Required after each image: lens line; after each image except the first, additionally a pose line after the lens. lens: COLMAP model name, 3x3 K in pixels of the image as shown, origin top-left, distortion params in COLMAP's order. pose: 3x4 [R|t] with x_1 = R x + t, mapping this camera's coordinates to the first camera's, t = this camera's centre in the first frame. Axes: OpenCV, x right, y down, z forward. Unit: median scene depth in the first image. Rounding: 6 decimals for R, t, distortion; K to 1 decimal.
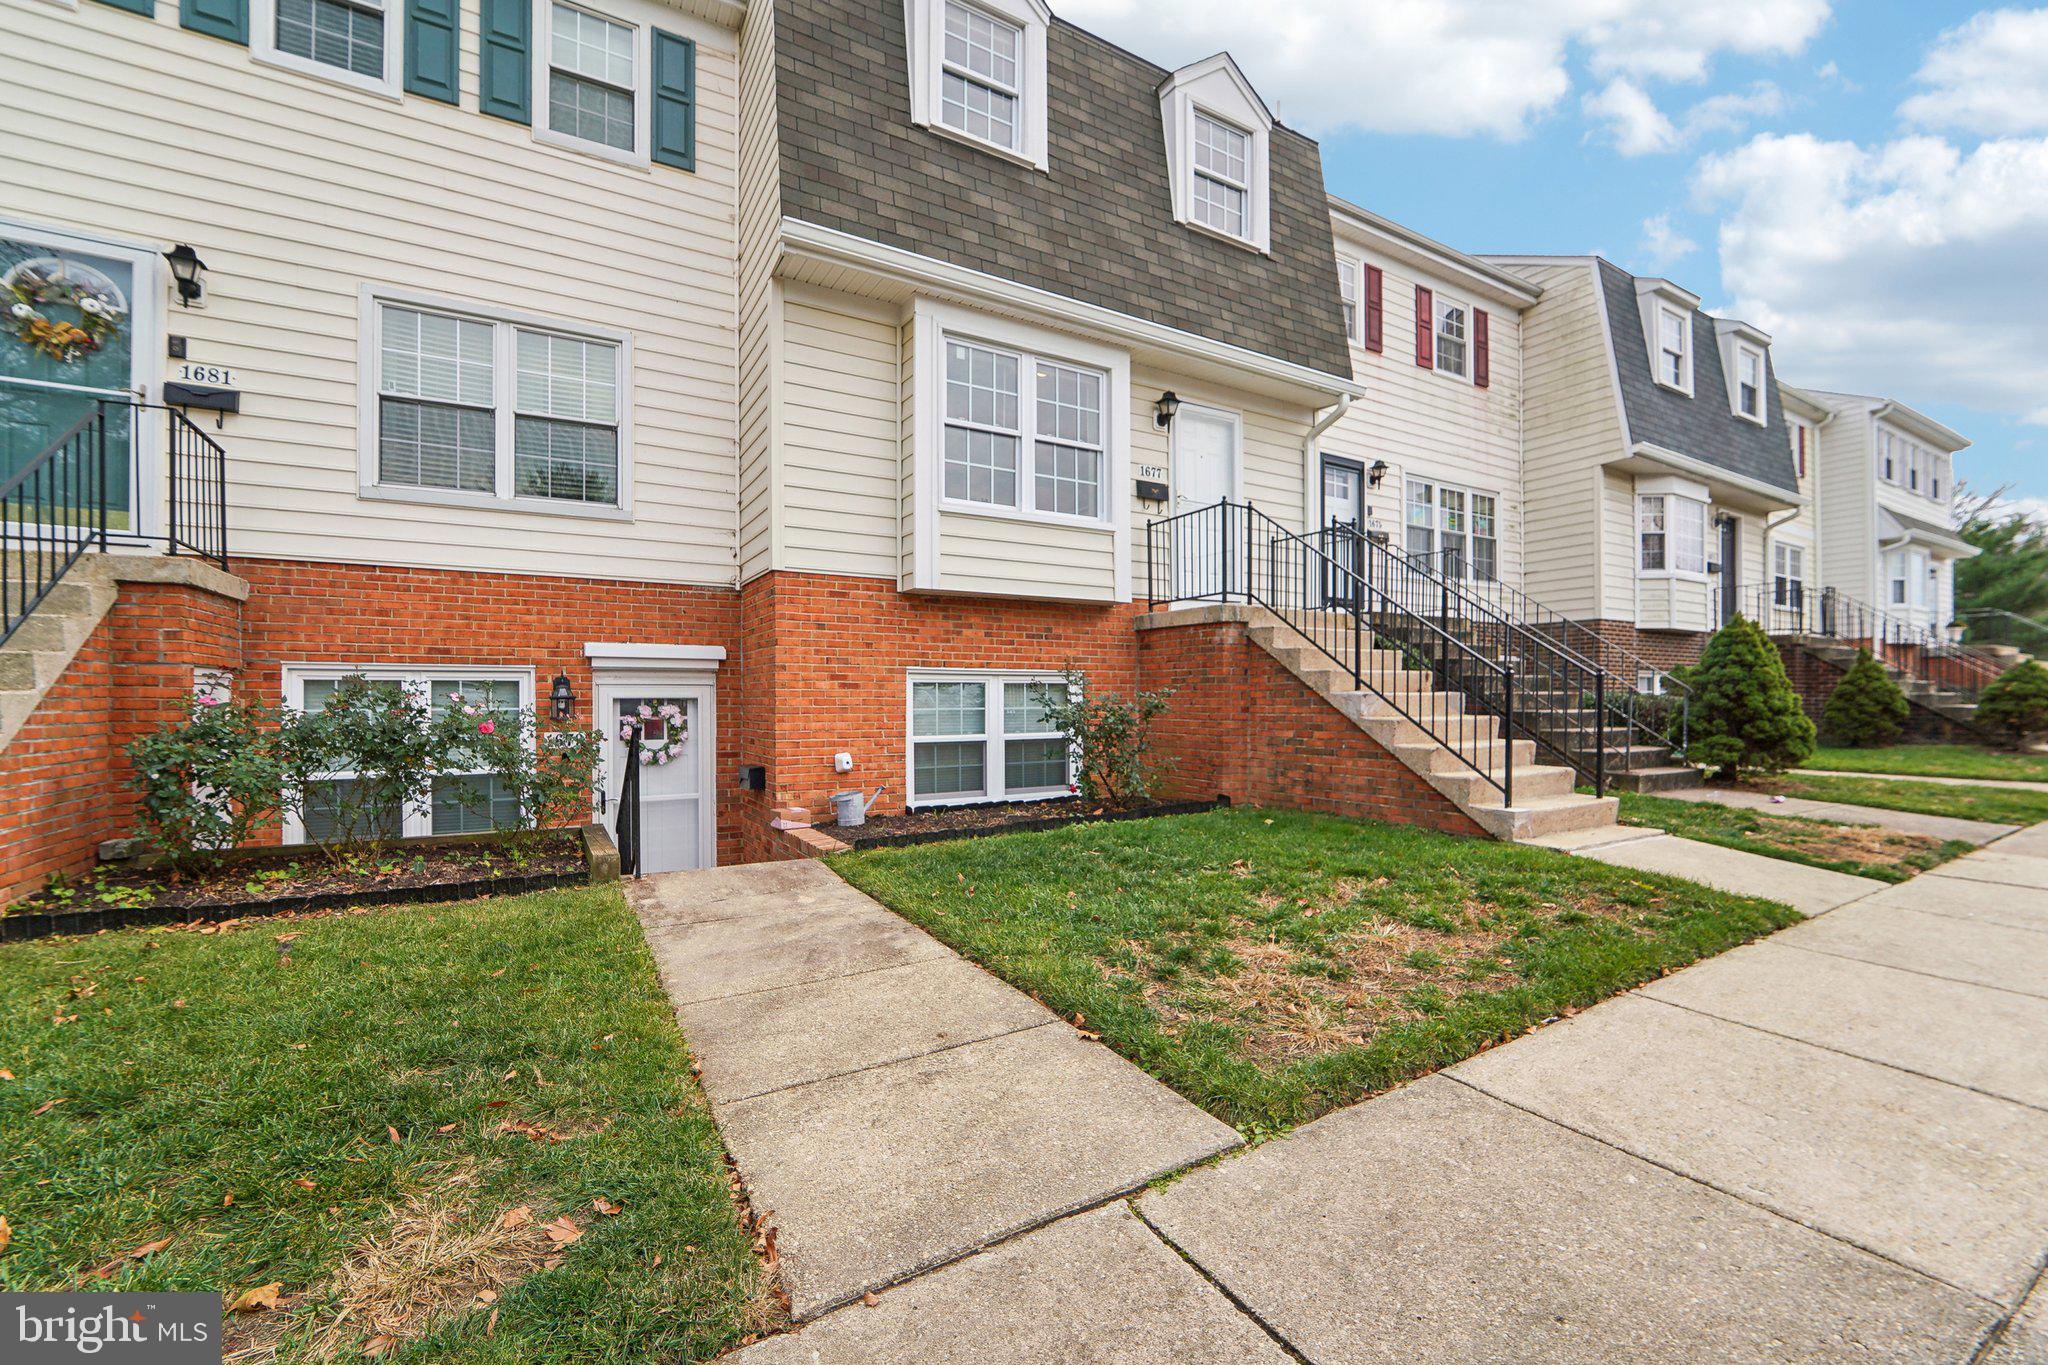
lens RADIAL K [[857.8, 0, 1037.2], [0, 857.8, 695.9], [0, 0, 1]] dist [-0.015005, 0.000404]
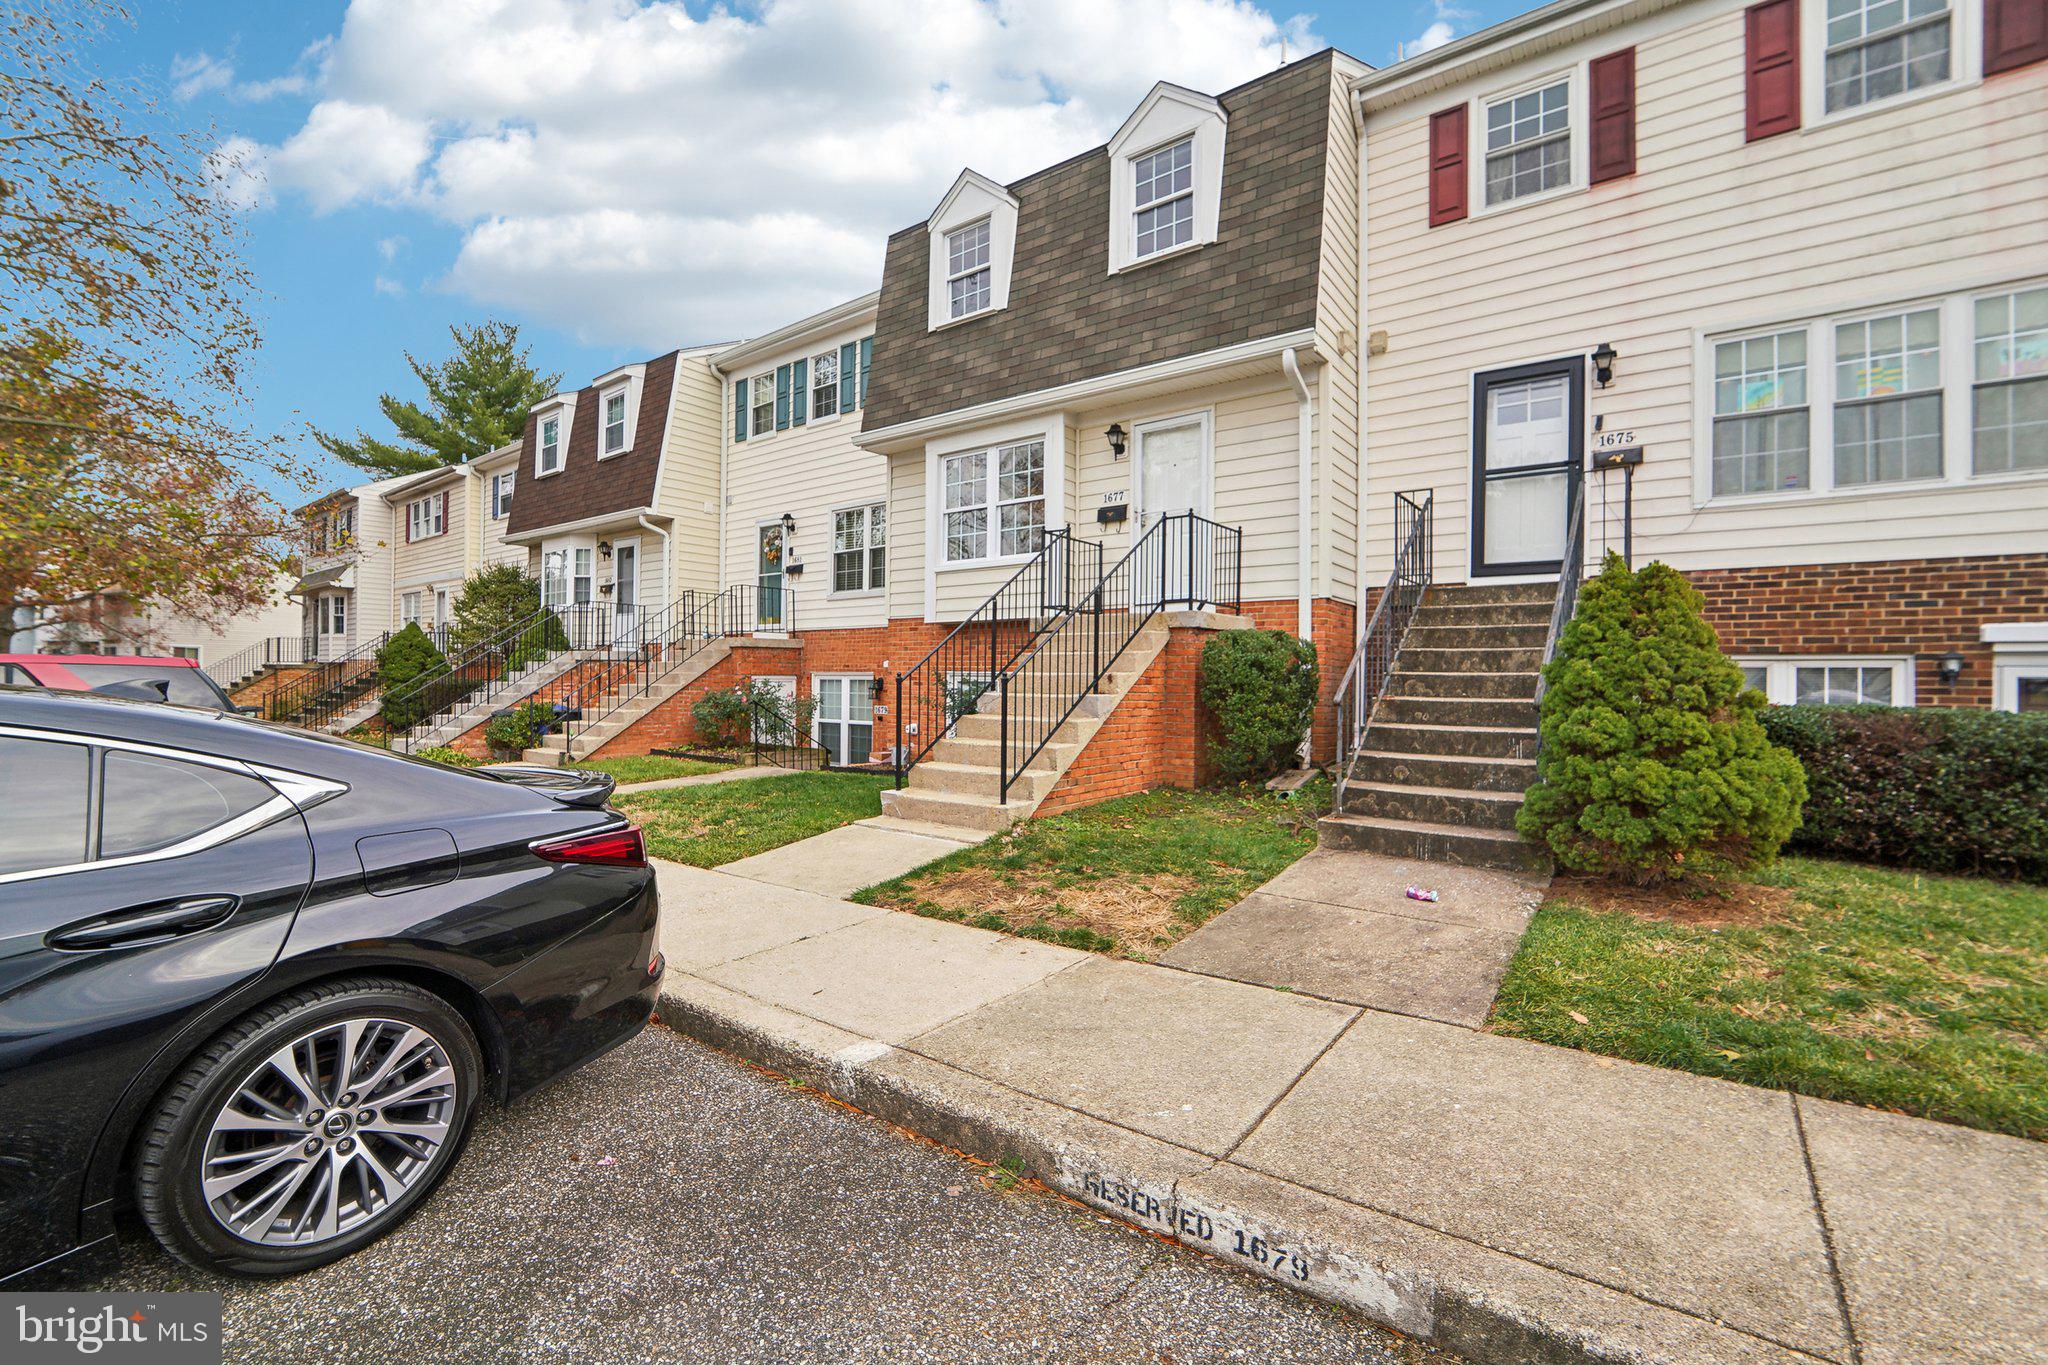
lens RADIAL K [[857.8, 0, 1035.1], [0, 857.8, 672.1], [0, 0, 1]] dist [-0.015005, 0.000404]
pose [[0.379355, -0.004270, -0.925242, 1.281967], [-0.008725, 0.999928, -0.008193, -0.019934], [0.925210, 0.011181, 0.379290, 0.525766]]
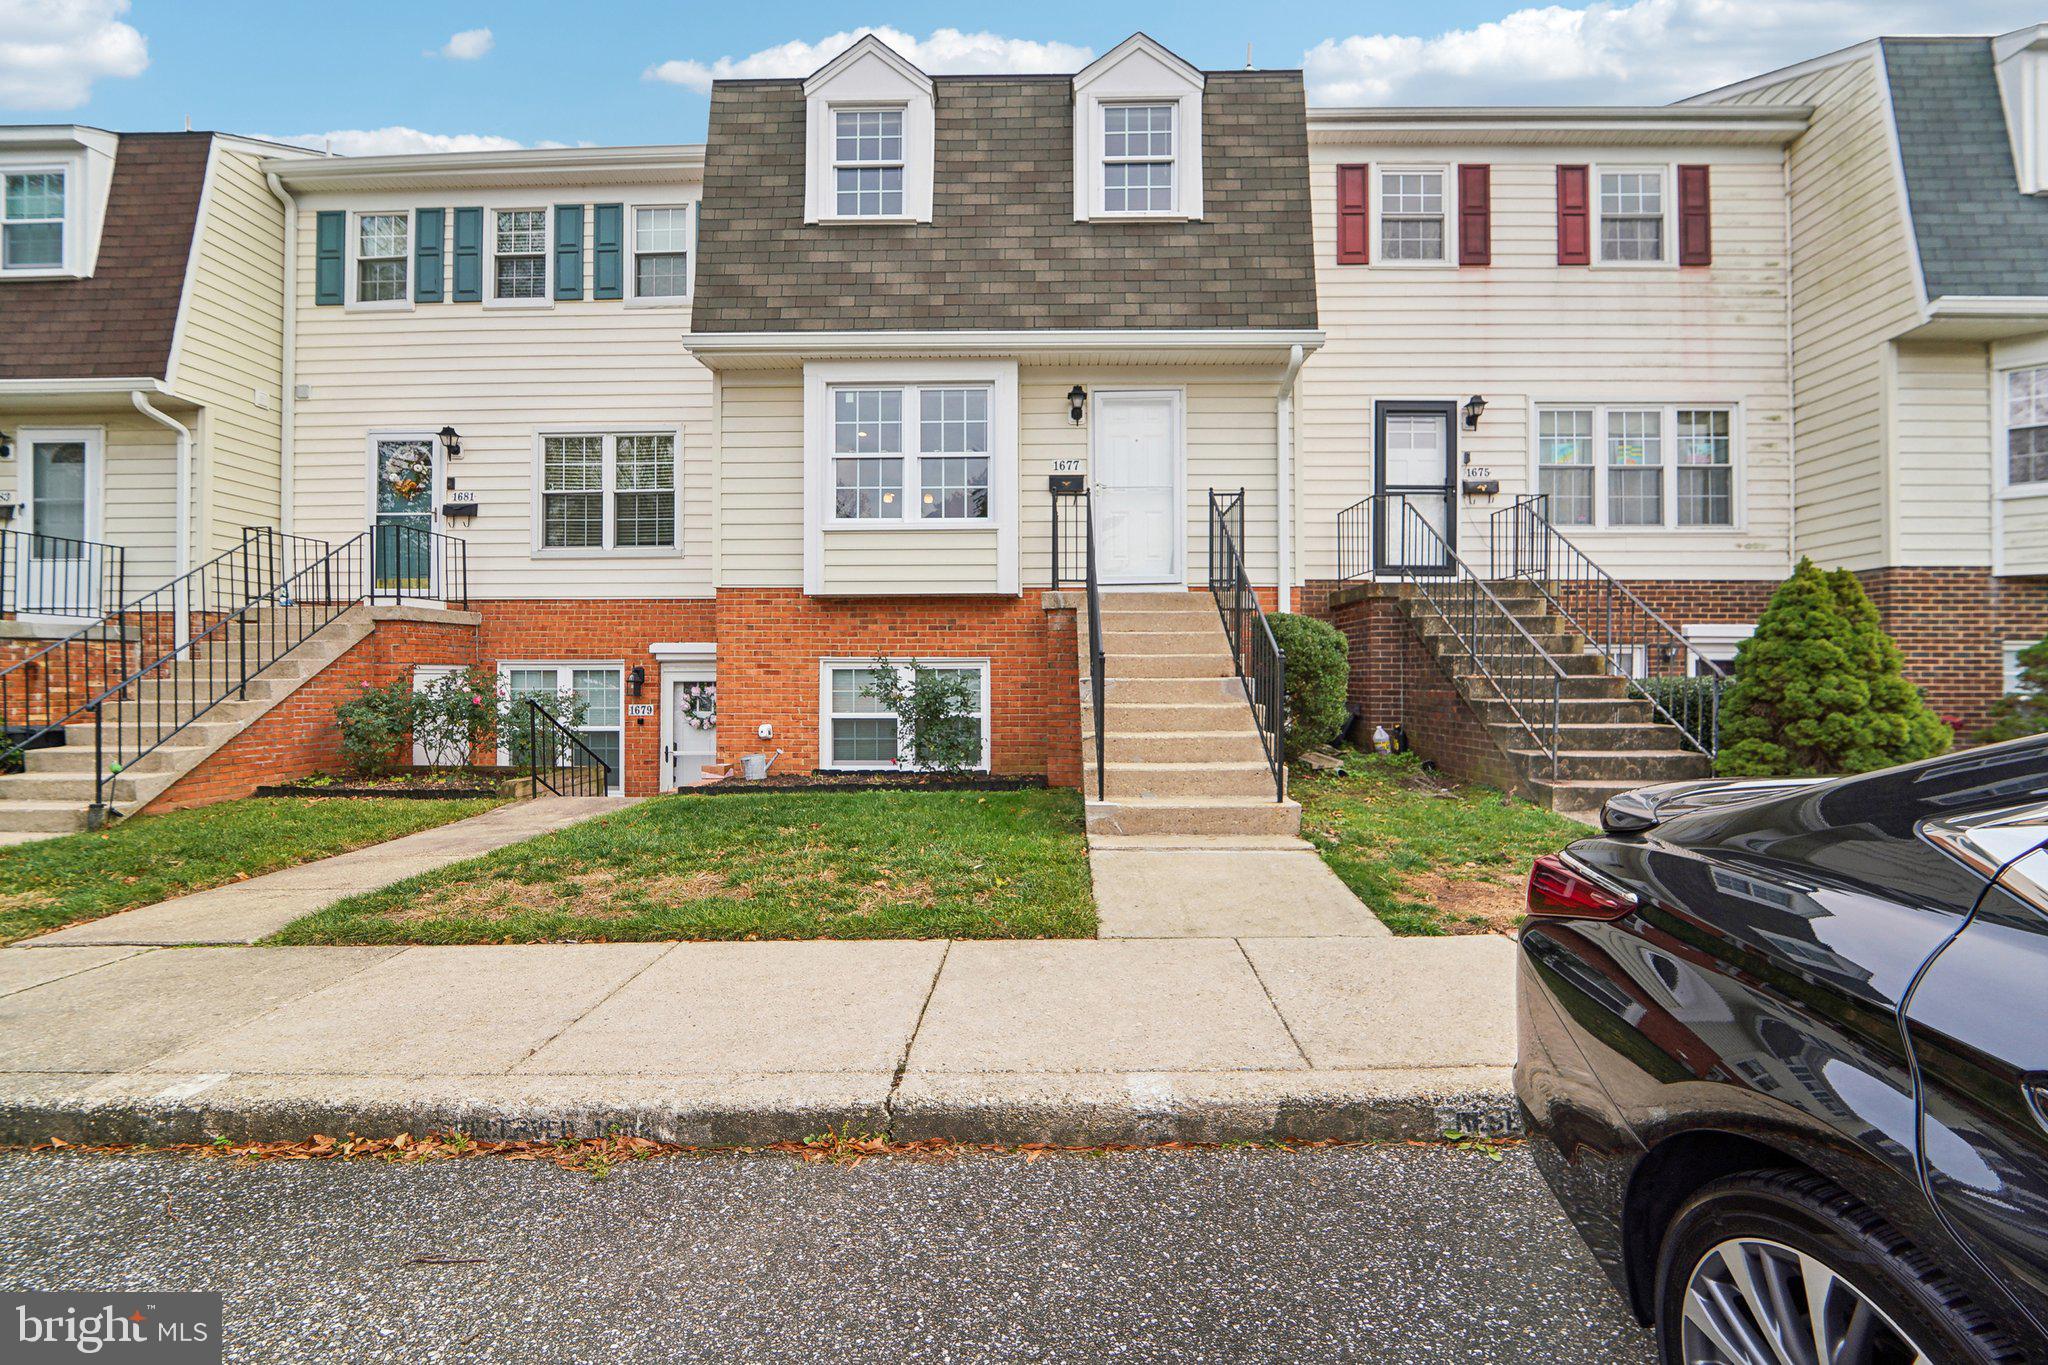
lens RADIAL K [[857.8, 0, 1039.9], [0, 857.8, 671.5], [0, 0, 1]] dist [-0.015005, 0.000404]
pose [[0.844995, -0.003507, -0.534763, 0.738378], [0.000297, 0.999981, -0.006089, -0.004852], [0.534775, 0.004986, 0.844980, 0.113844]]
